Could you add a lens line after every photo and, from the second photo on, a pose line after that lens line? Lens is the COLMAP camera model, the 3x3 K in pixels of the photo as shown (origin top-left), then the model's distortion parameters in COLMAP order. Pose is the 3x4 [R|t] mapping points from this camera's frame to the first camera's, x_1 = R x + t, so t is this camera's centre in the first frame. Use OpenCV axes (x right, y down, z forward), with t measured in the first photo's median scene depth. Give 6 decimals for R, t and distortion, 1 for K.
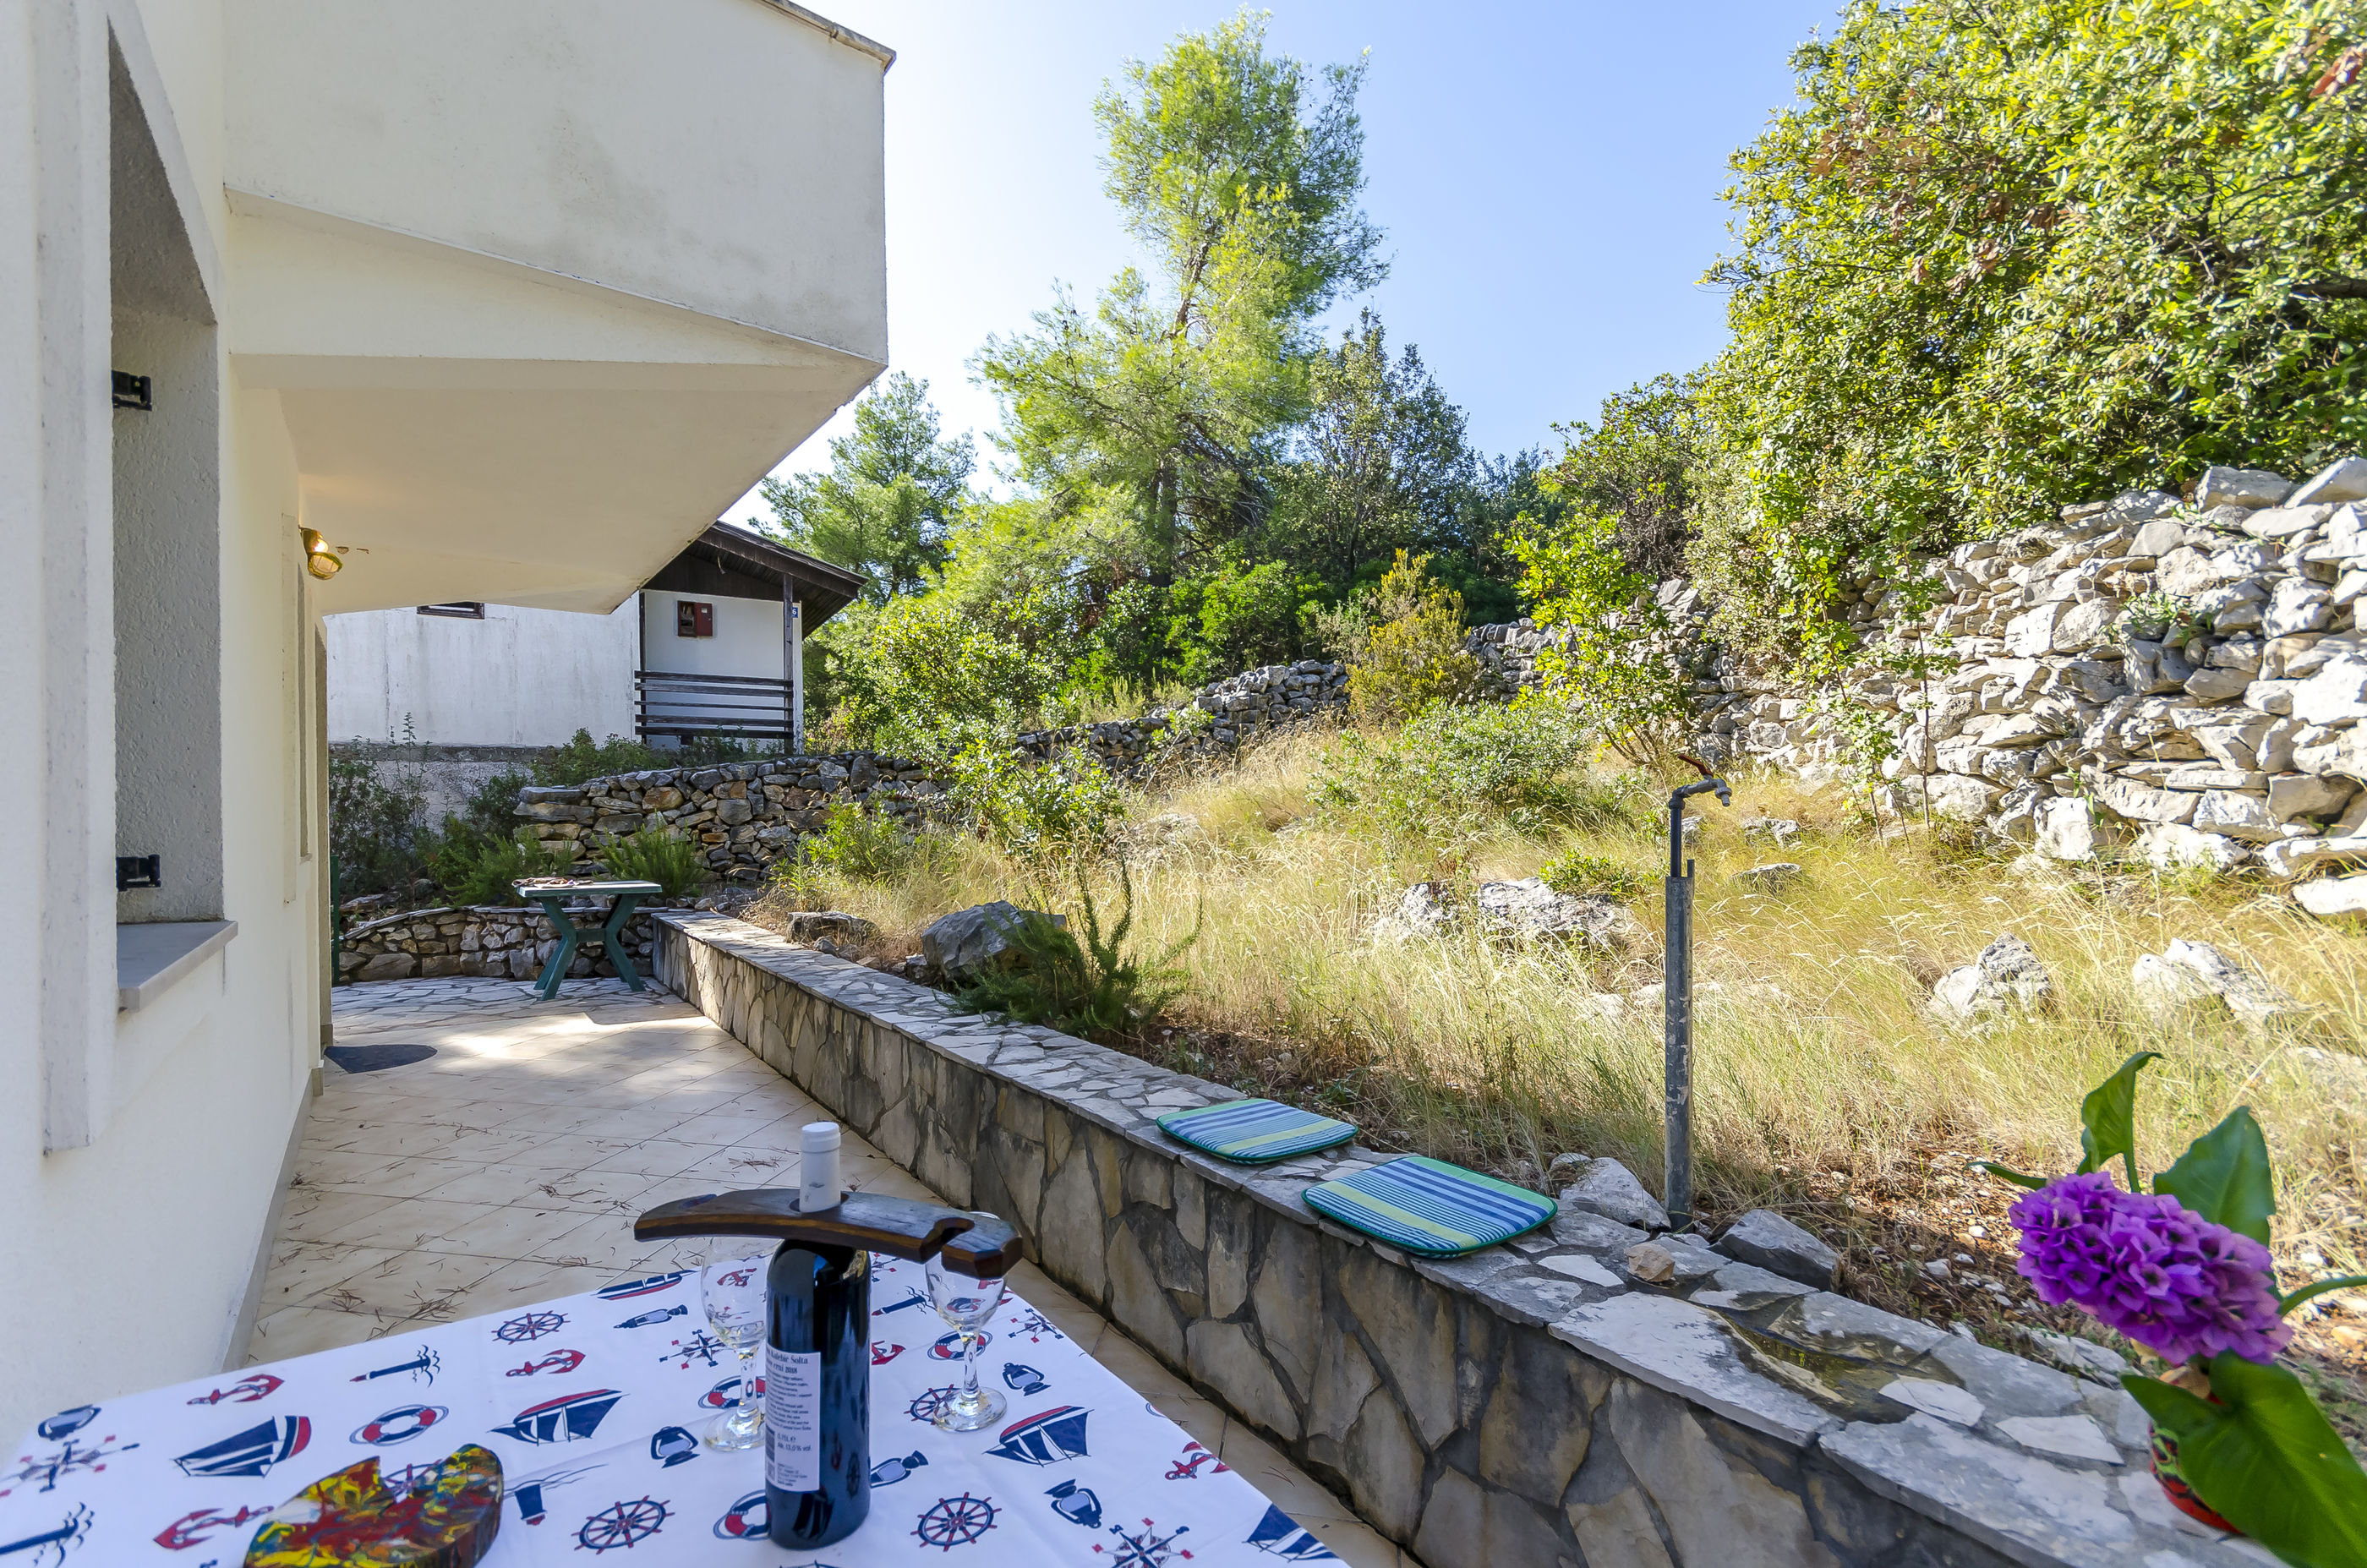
lens RADIAL K [[1045.8, 0, 1192.9], [0, 1045.8, 808.7], [0, 0, 1]] dist [0.001390, -0.001305]
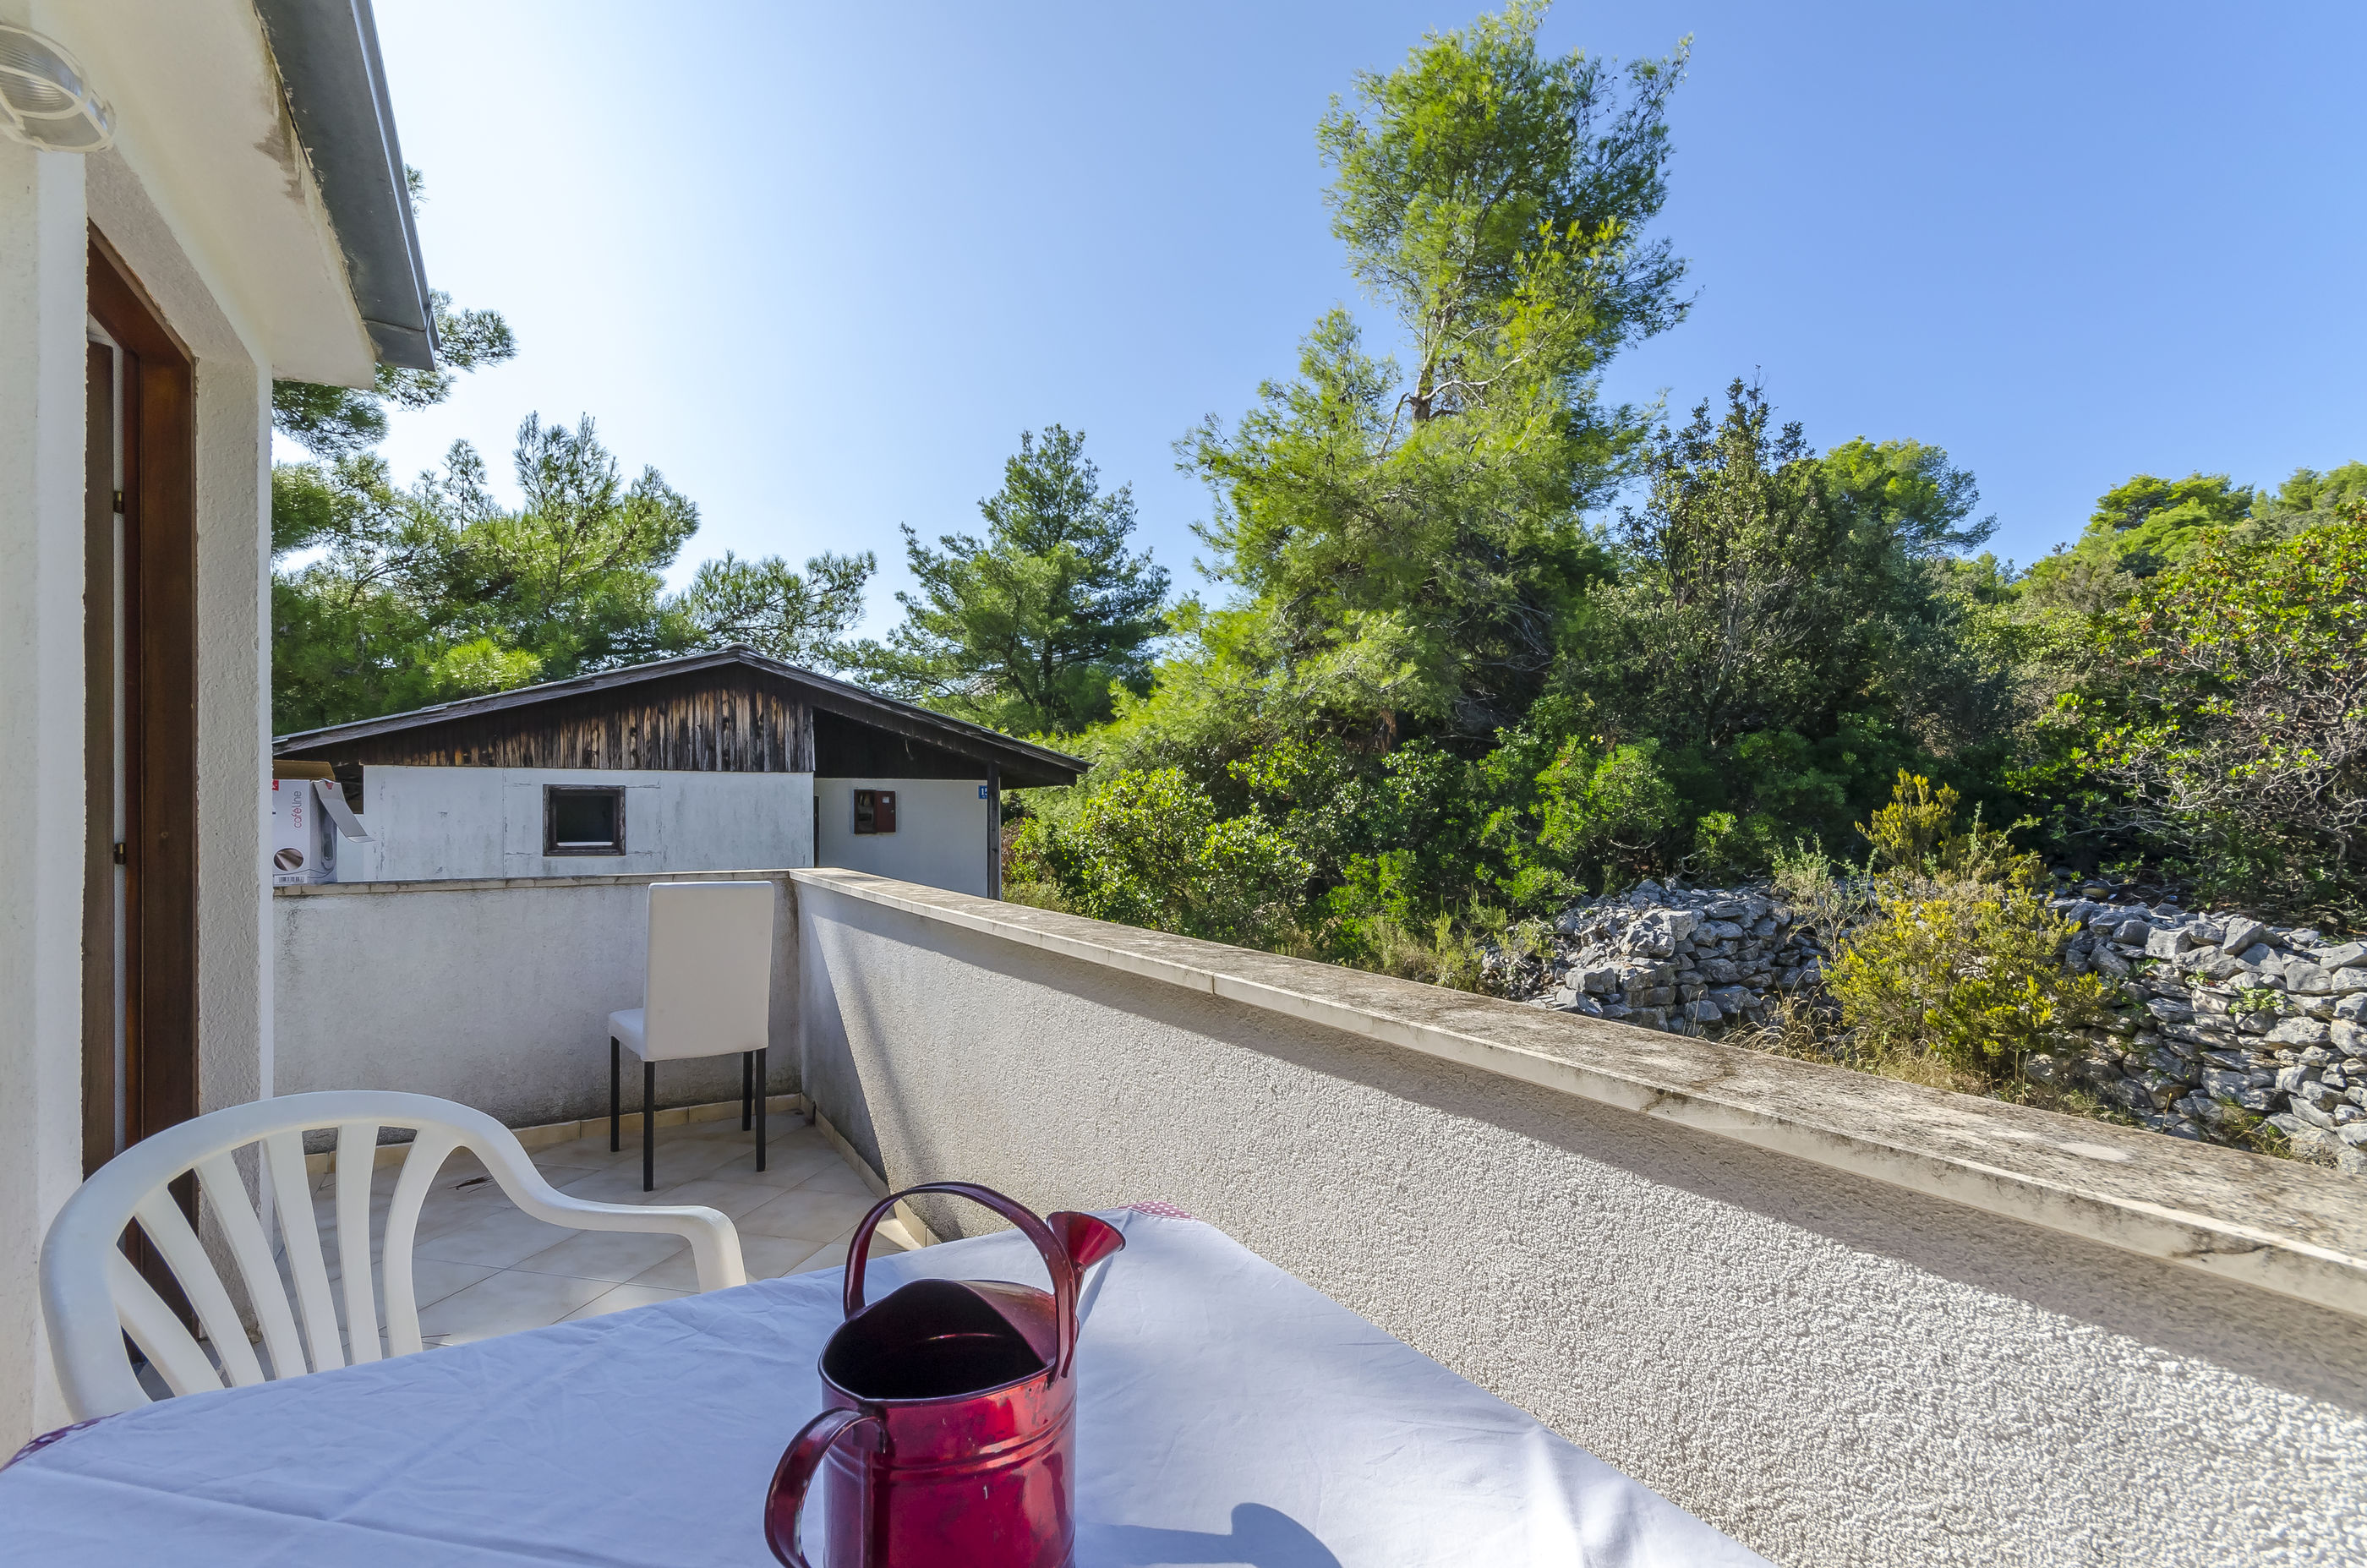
lens RADIAL K [[1045.8, 0, 1187.5], [0, 1045.8, 798.0], [0, 0, 1]] dist [0.001390, -0.001305]
pose [[0.994965, 0.004604, -0.100115, -0.117253], [-0.005918, 0.999900, -0.012834, -0.131633], [0.100046, 0.013362, 0.994893, 0.172783]]
